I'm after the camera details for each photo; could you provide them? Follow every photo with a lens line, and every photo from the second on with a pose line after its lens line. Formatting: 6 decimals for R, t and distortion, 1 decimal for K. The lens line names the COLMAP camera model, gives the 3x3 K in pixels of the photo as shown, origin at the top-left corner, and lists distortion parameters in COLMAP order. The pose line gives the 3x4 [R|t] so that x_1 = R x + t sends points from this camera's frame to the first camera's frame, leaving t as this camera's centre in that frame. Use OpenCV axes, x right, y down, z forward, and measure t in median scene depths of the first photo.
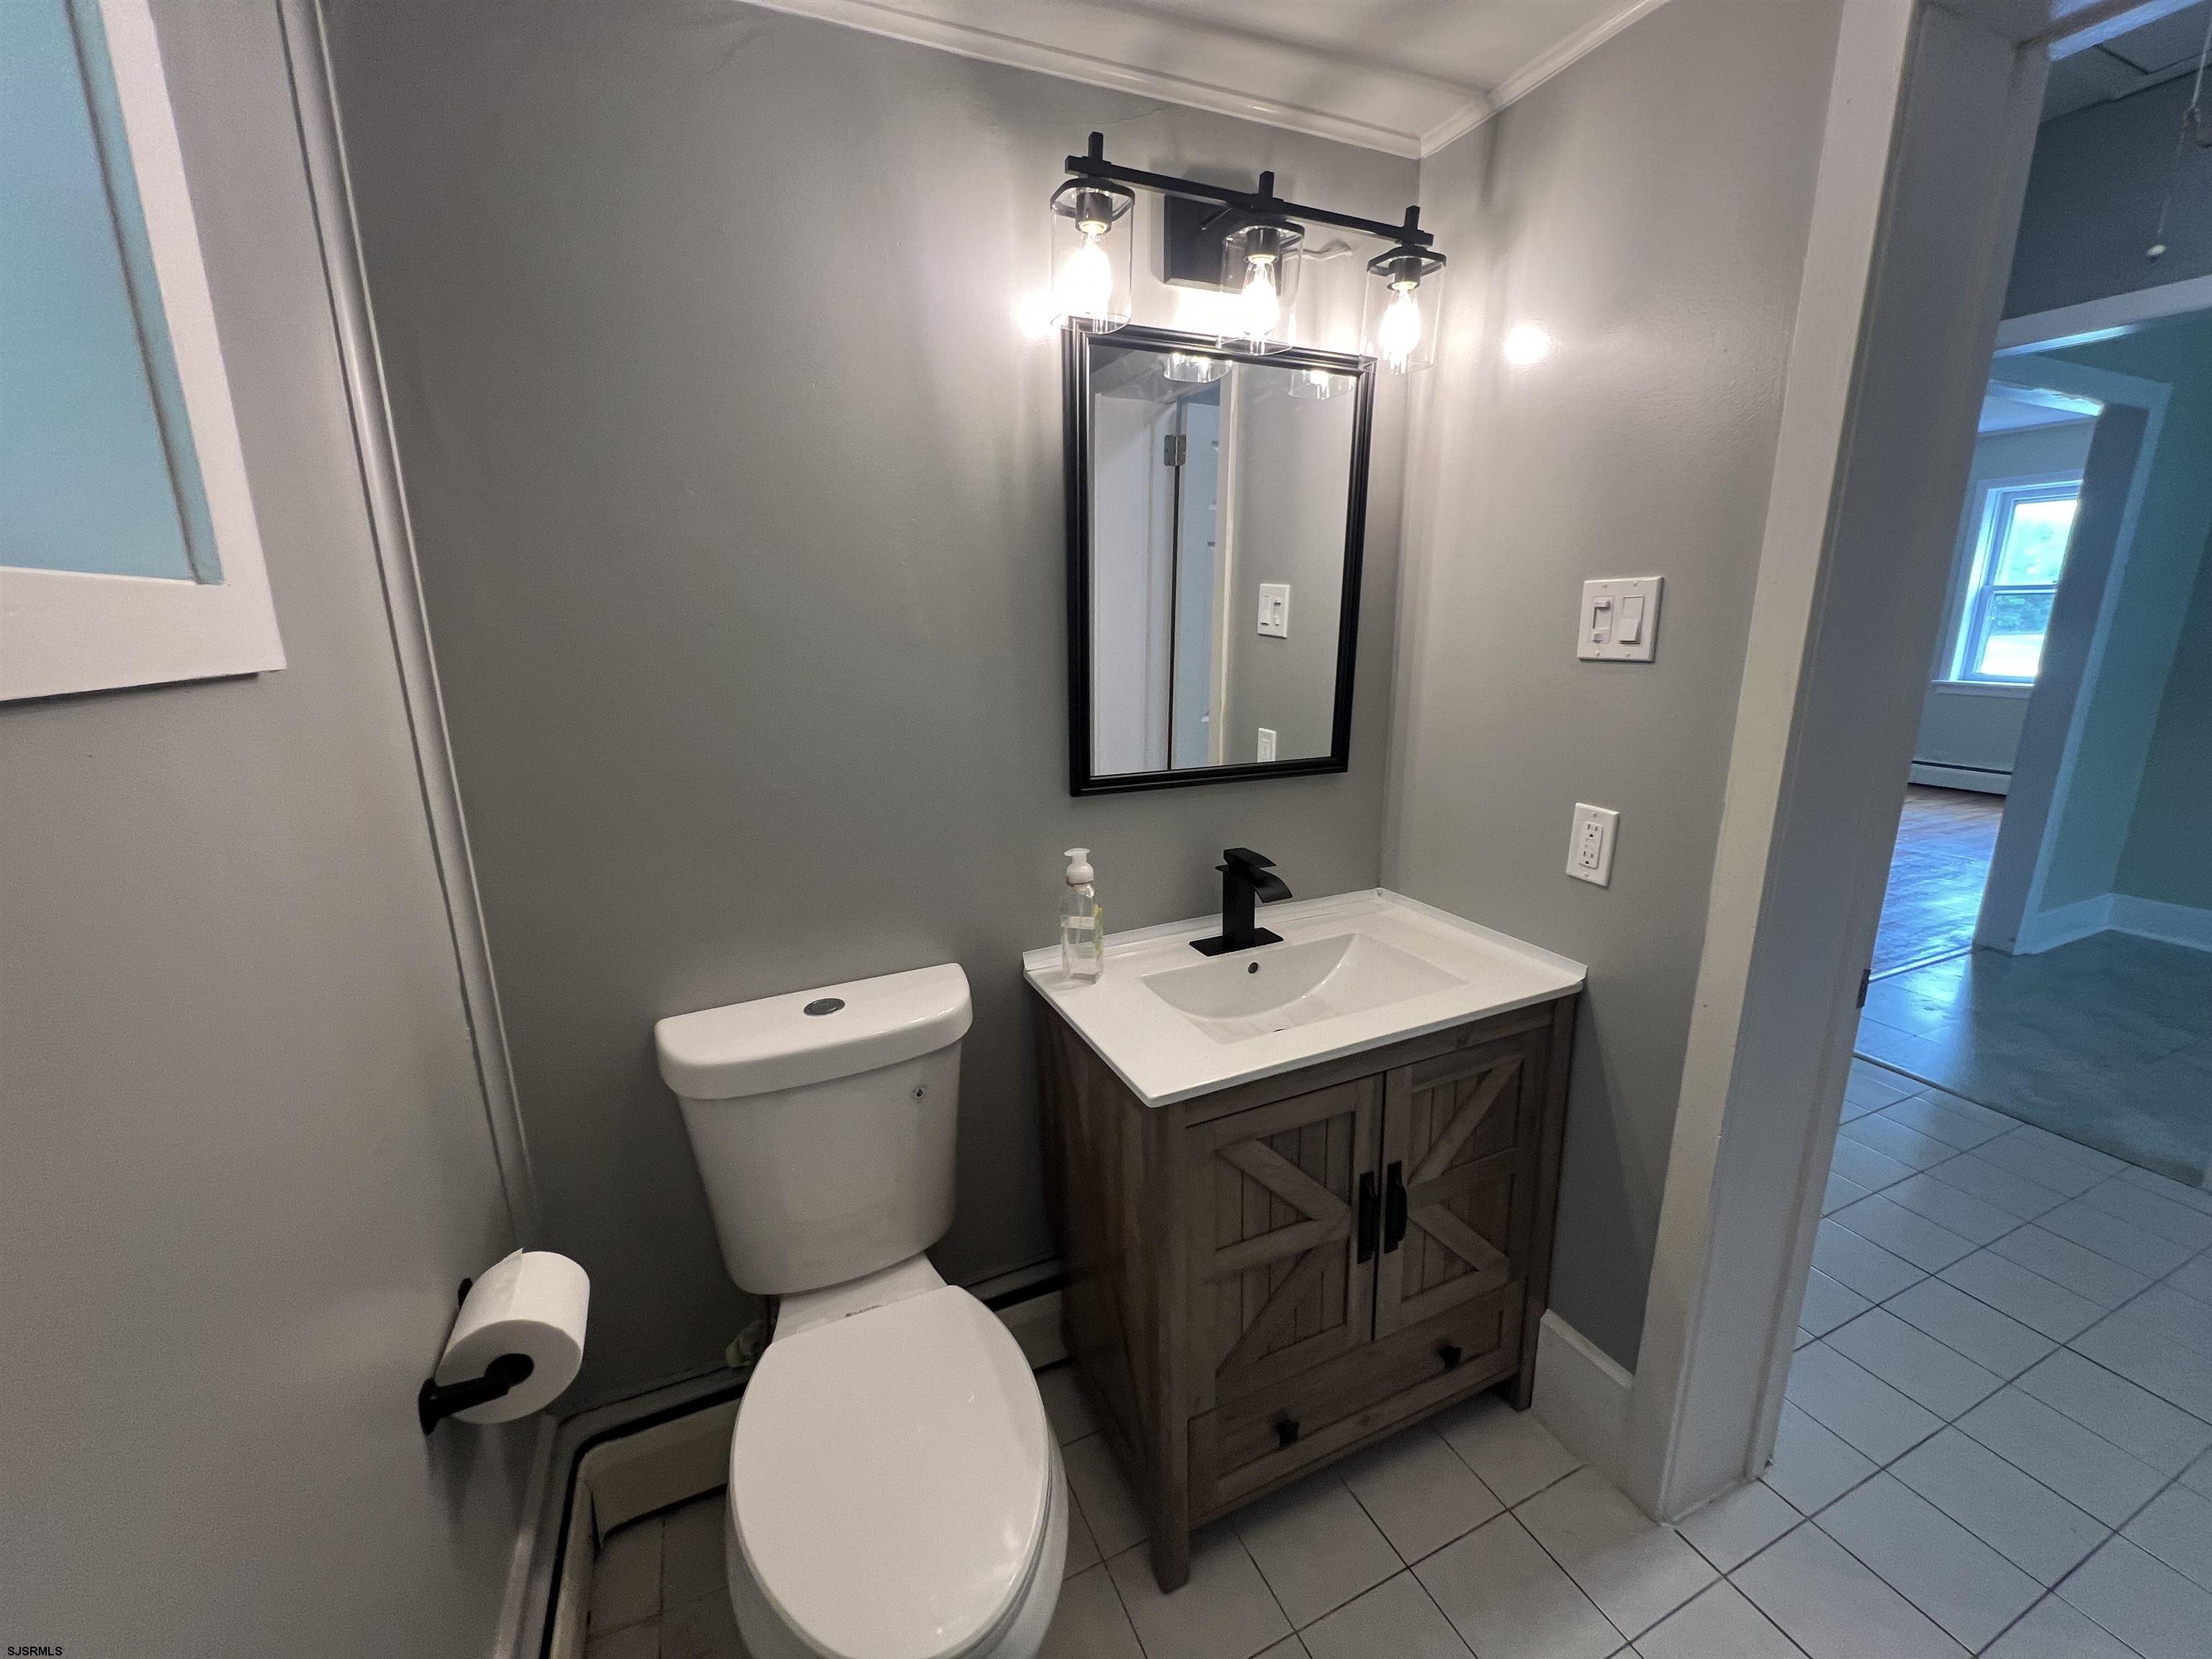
lens RADIAL K [[883.4, 0, 1098.6], [0, 883.4, 826.2], [0, 0, 1]] dist [0.010700, 0.000080]
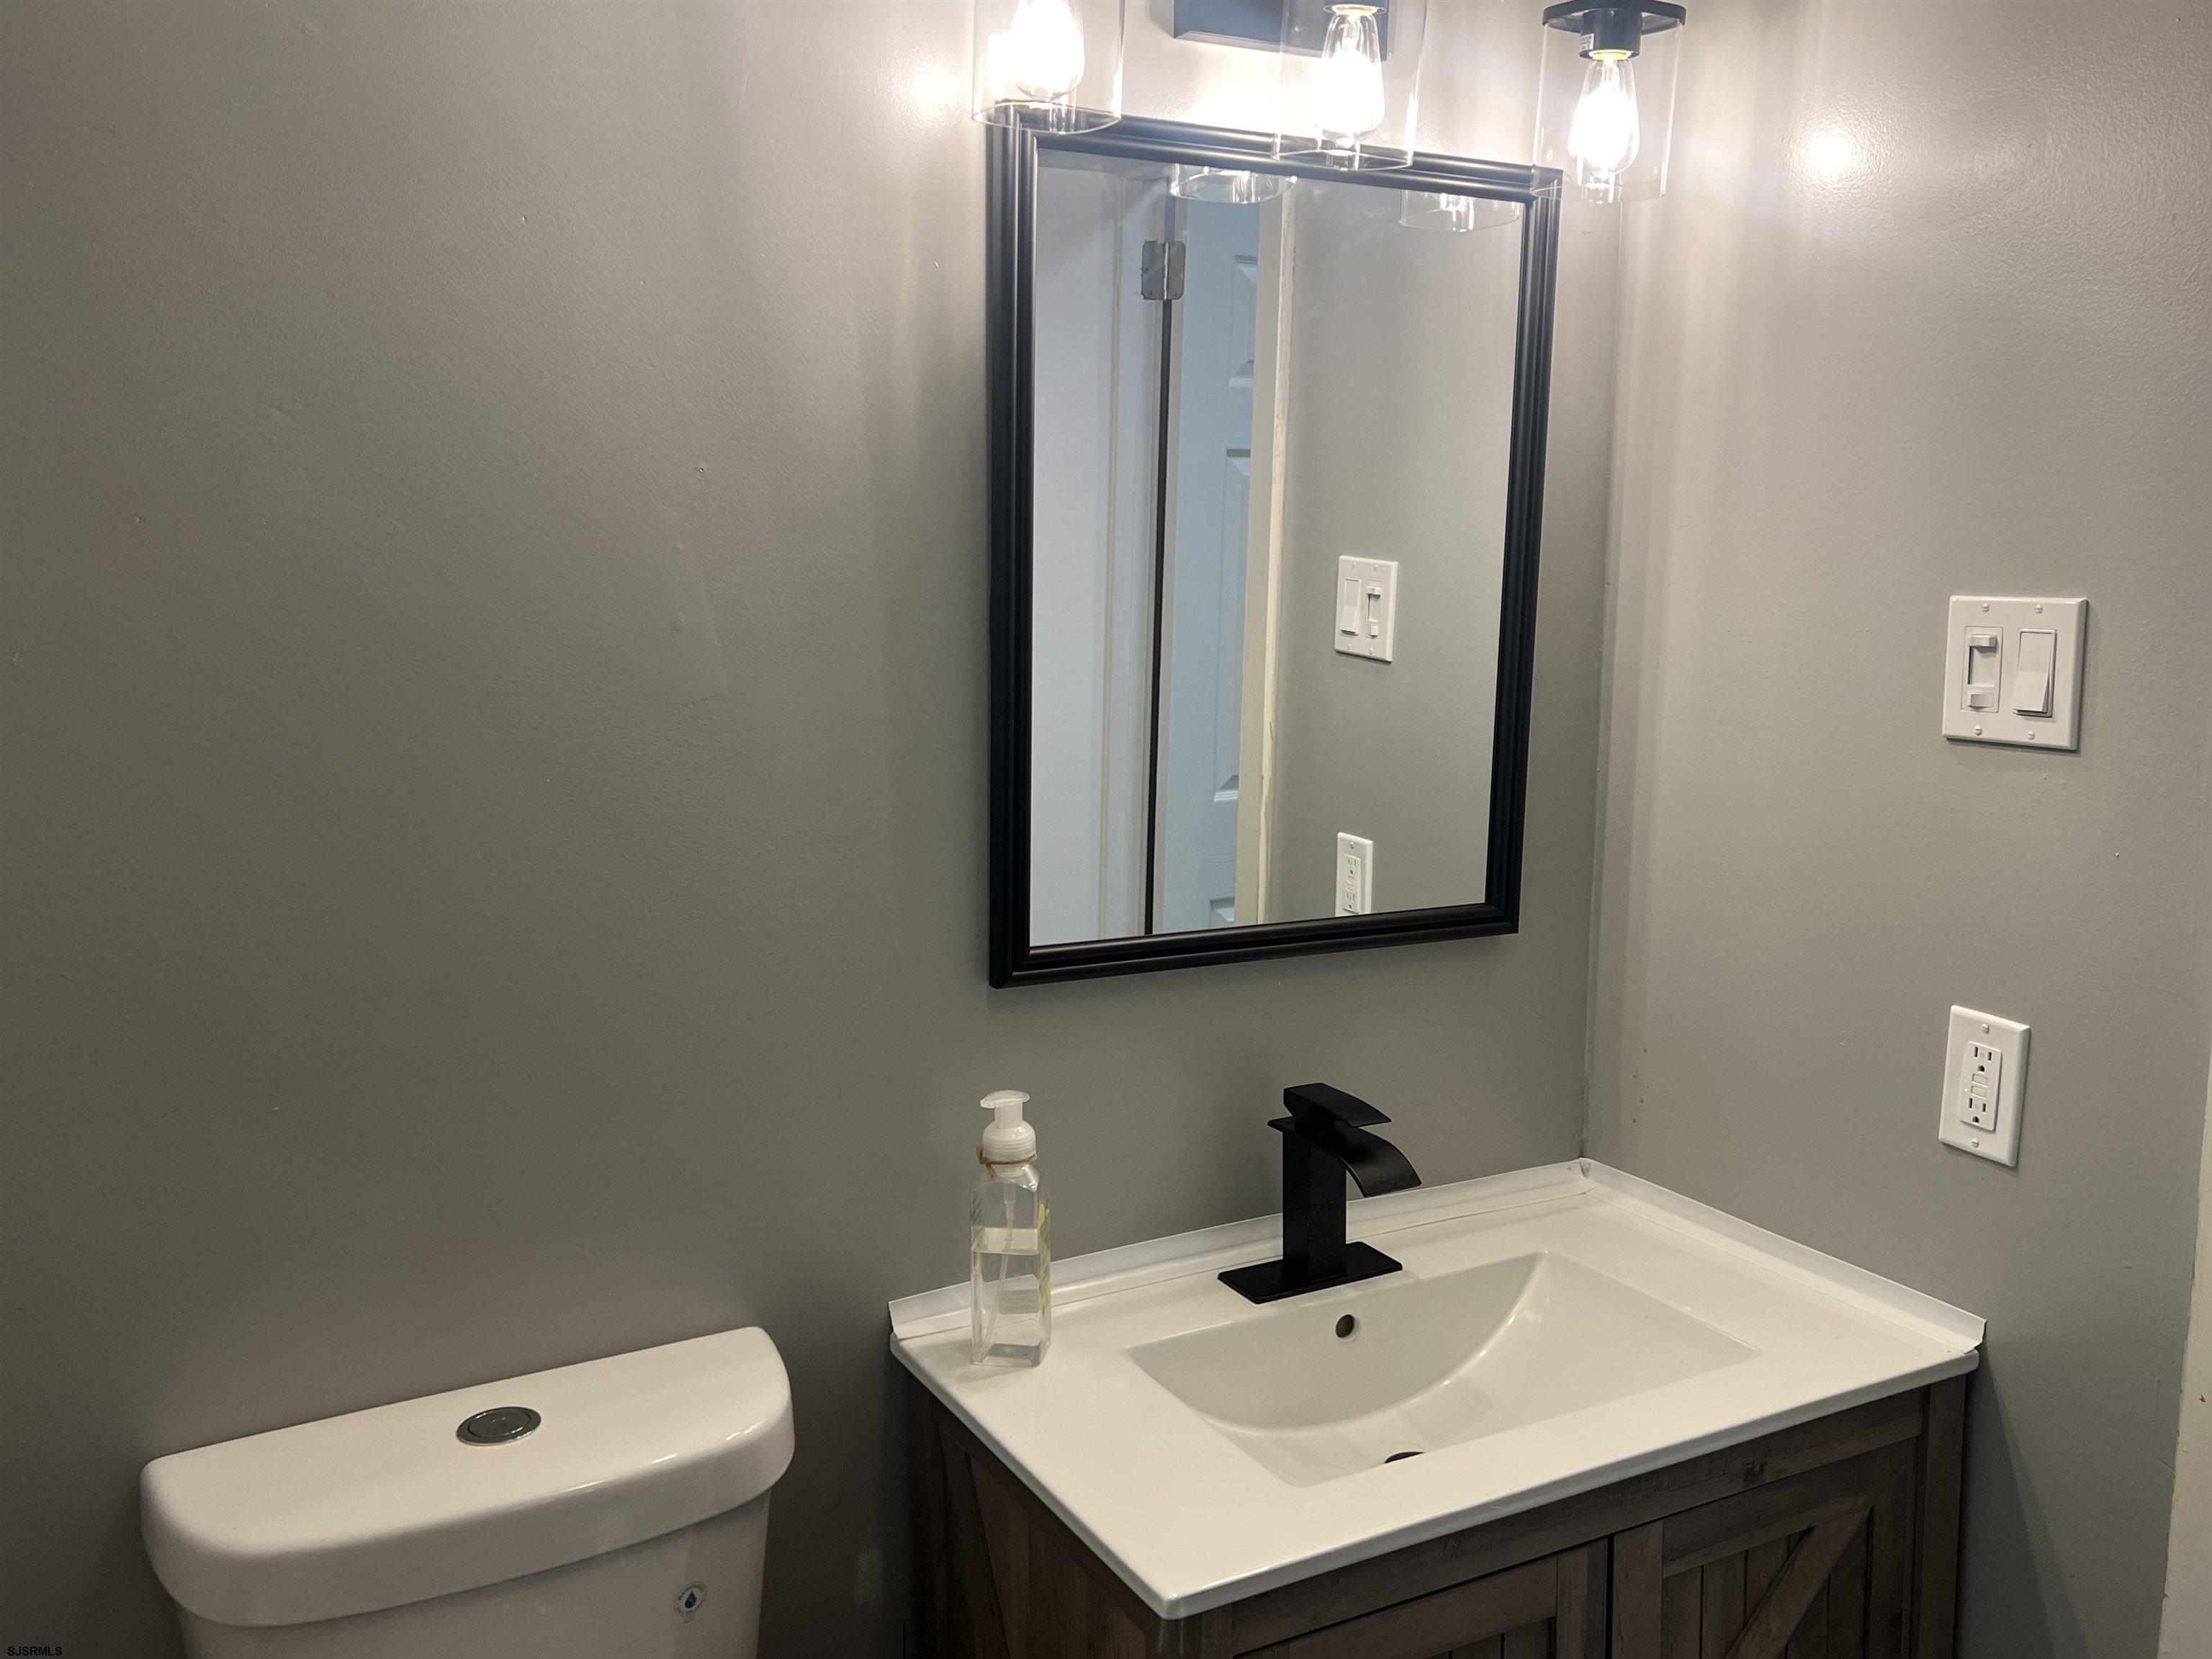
lens RADIAL K [[1897.4, 0, 1106.8], [0, 1897.4, 828.6], [0, 0, 1]] dist [0.100132, -0.159665]
pose [[0.997300, 0.006015, 0.073192, -0.046880], [0.000148, 0.996474, -0.083899, -0.034495], [-0.073439, 0.083683, 0.993783, -0.109445]]
